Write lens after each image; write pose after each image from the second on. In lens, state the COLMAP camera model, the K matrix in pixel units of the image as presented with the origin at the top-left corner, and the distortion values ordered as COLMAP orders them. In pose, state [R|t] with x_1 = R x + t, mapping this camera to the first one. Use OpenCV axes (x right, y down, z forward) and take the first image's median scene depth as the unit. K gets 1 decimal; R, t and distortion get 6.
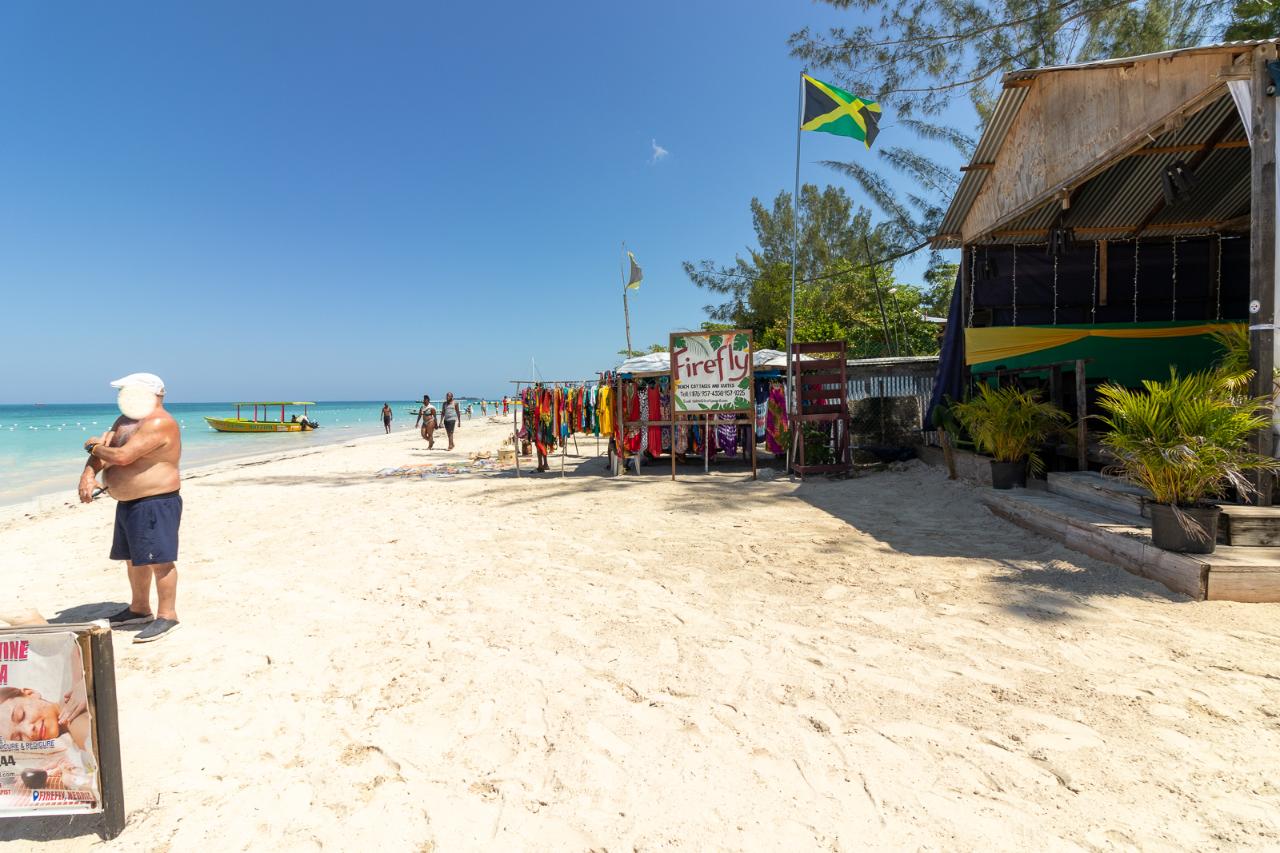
lens RADIAL K [[584.1, 0, 640.4], [0, 584.1, 418.2], [0, 0, 1]] dist [0.001987, 0.000815]
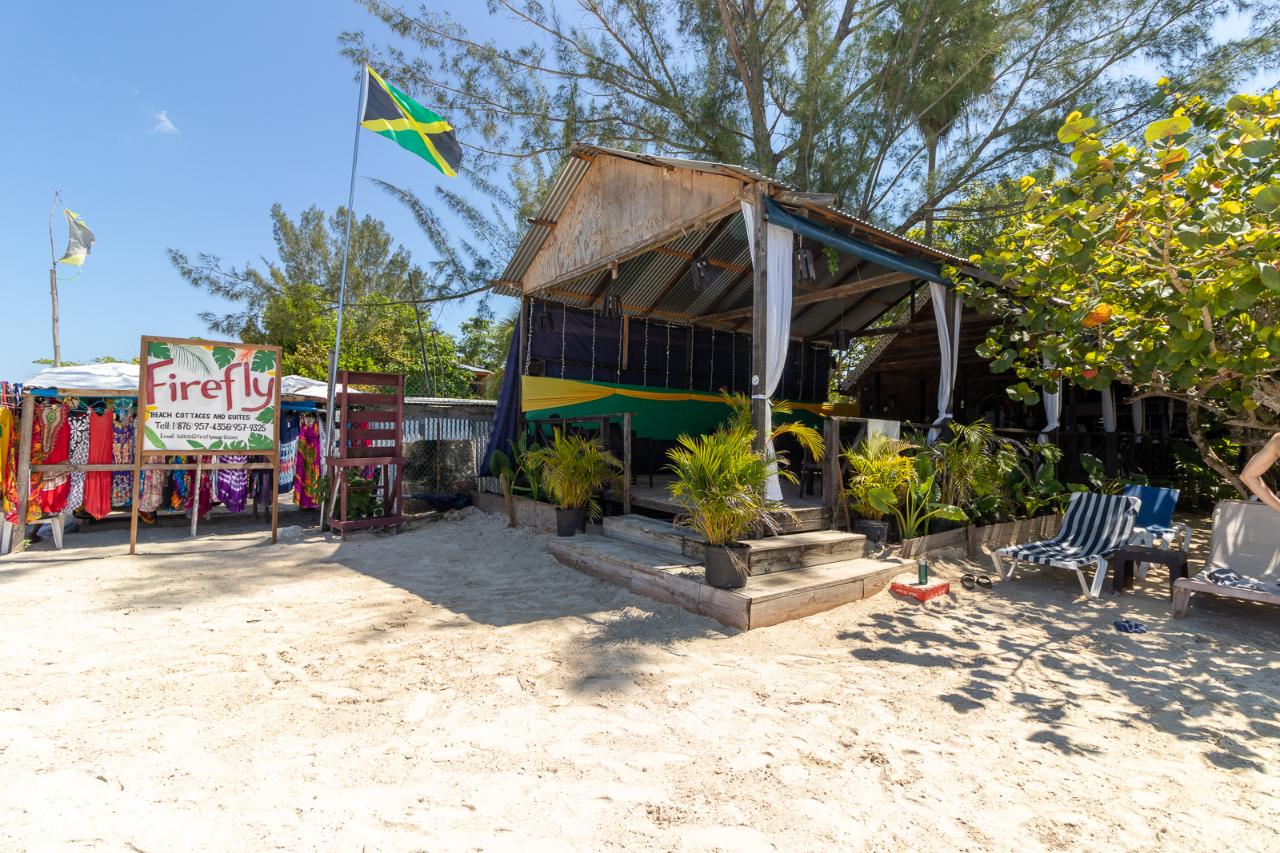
lens RADIAL K [[584.1, 0, 640.4], [0, 584.1, 418.2], [0, 0, 1]] dist [0.001987, 0.000815]
pose [[0.717592, 0.061049, 0.693783, 0.000173], [-0.011583, 0.997059, -0.075755, -0.004374], [-0.696368, 0.046325, 0.716188, 0.117593]]
